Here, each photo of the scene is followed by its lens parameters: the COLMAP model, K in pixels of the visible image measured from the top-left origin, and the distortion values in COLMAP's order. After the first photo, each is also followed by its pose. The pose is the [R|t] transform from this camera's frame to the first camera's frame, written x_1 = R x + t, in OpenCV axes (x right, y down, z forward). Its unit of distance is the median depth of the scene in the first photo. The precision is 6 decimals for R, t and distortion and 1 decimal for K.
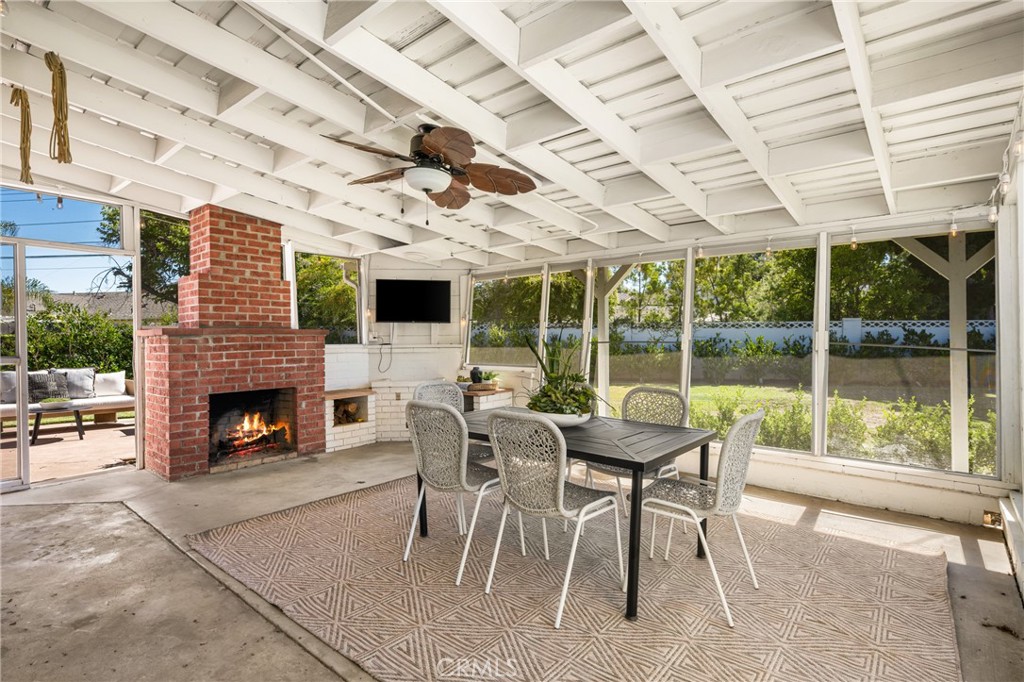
lens RADIAL K [[518.6, 0, 512.0], [0, 518.6, 341.0], [0, 0, 1]] dist [0.004227, 0.000906]
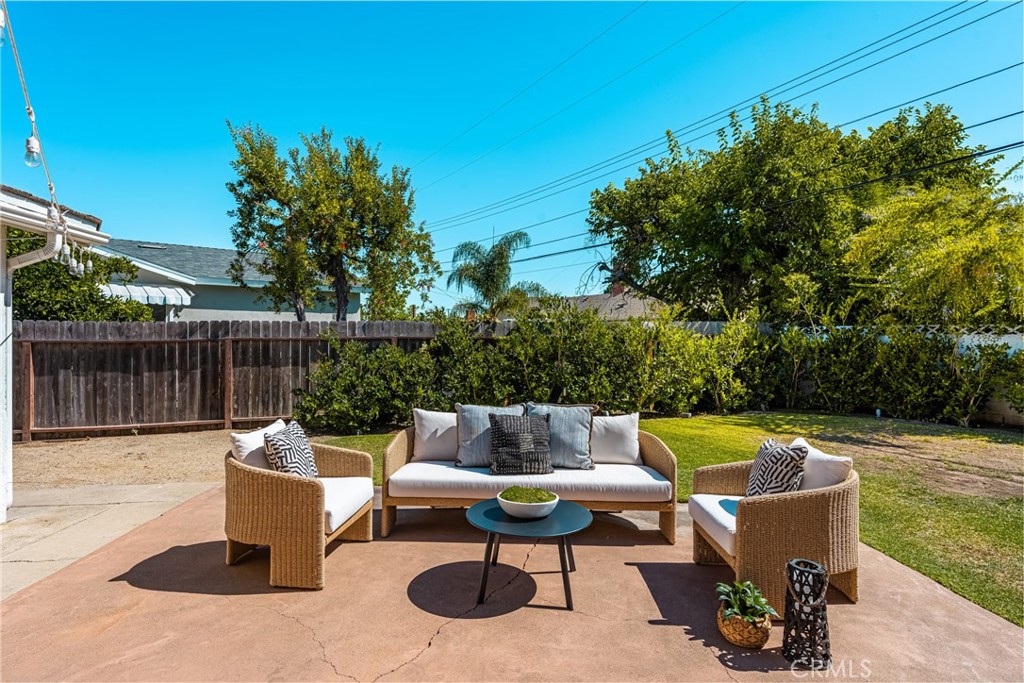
lens RADIAL K [[558.6, 0, 512.1], [0, 558.6, 335.9], [0, 0, 1]] dist [-0.000781, -0.000115]
pose [[0.700904, 0.008771, -0.713201, -0.325906], [-0.018820, 0.999804, -0.006200, -0.008280], [0.713007, 0.017768, 0.700932, 0.390524]]
